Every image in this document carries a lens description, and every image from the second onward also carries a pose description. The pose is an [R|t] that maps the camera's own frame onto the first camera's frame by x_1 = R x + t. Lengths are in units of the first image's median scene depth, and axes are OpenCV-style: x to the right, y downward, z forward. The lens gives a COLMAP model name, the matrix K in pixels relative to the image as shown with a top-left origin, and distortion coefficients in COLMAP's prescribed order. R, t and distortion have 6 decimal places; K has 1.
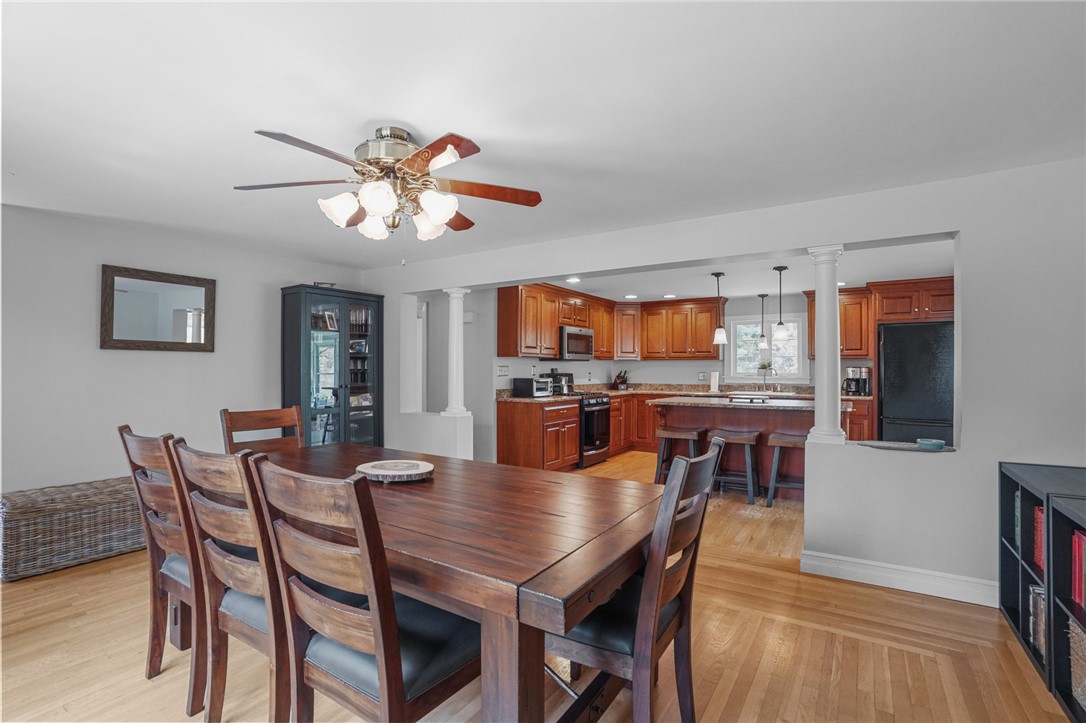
lens RADIAL K [[504.7, 0, 543.0], [0, 504.7, 366.9], [0, 0, 1]] dist [-0.062608, 0.022425]
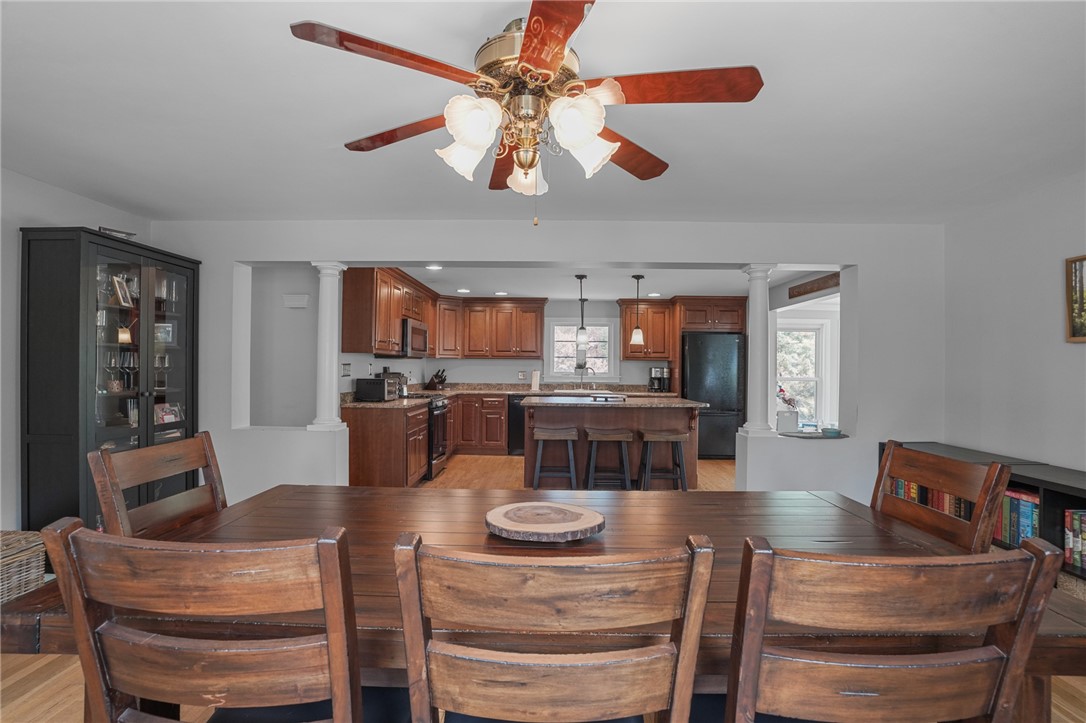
lens RADIAL K [[504.7, 0, 550.3], [0, 504.7, 356.5], [0, 0, 1]] dist [-0.062608, 0.022425]
pose [[0.842269, 0.017544, 0.538772, -0.221755], [-0.009324, 0.999795, -0.017979, -0.002175], [-0.538977, 0.010120, 0.842260, 0.135978]]
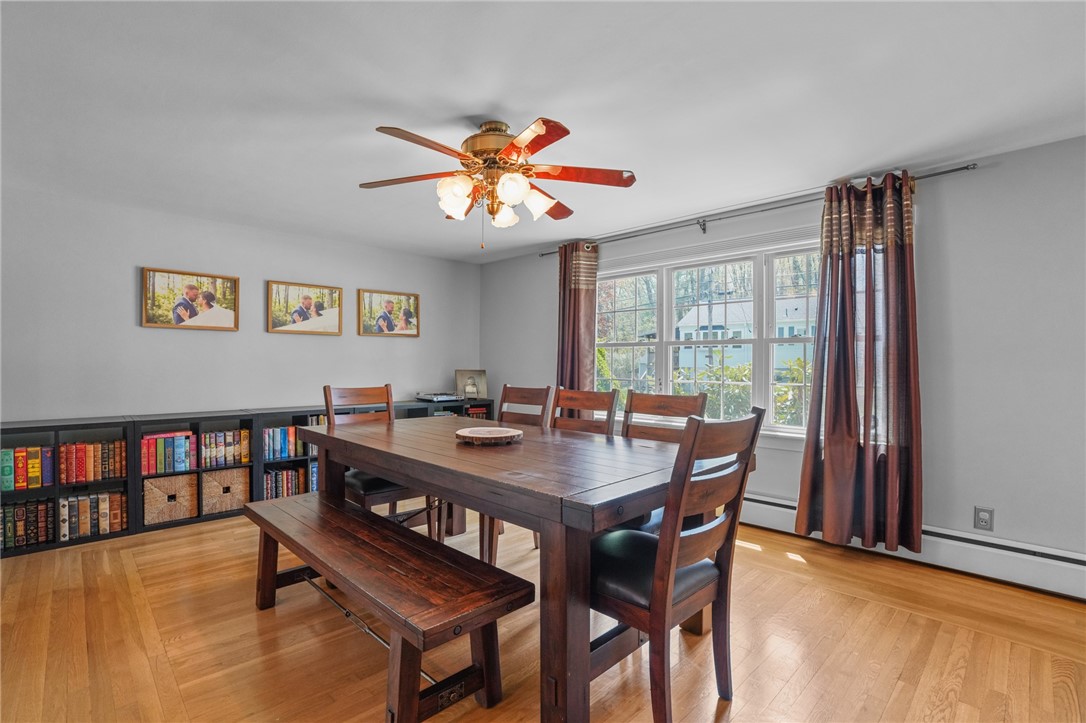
lens RADIAL K [[504.7, 0, 547.7], [0, 504.7, 363.3], [0, 0, 1]] dist [-0.062608, 0.022425]
pose [[-0.979254, -0.007453, 0.202498, -0.223324], [-0.007919, 0.999968, -0.001488, 0.014730], [-0.202481, -0.003060, -0.979282, 0.692436]]
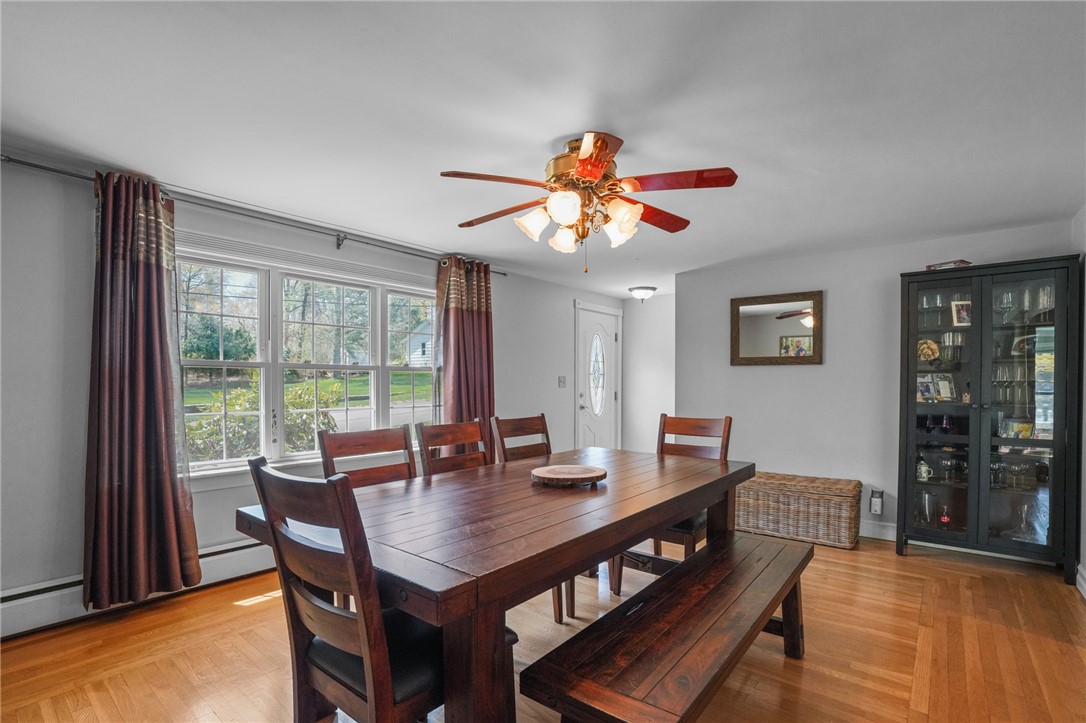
lens RADIAL K [[504.7, 0, 555.2], [0, 504.7, 390.7], [0, 0, 1]] dist [-0.062608, 0.022425]
pose [[-0.080886, 0.013512, -0.996632, 0.237476], [0.002744, 0.999907, 0.013333, 0.005902], [0.996720, -0.001656, -0.080915, 0.353992]]
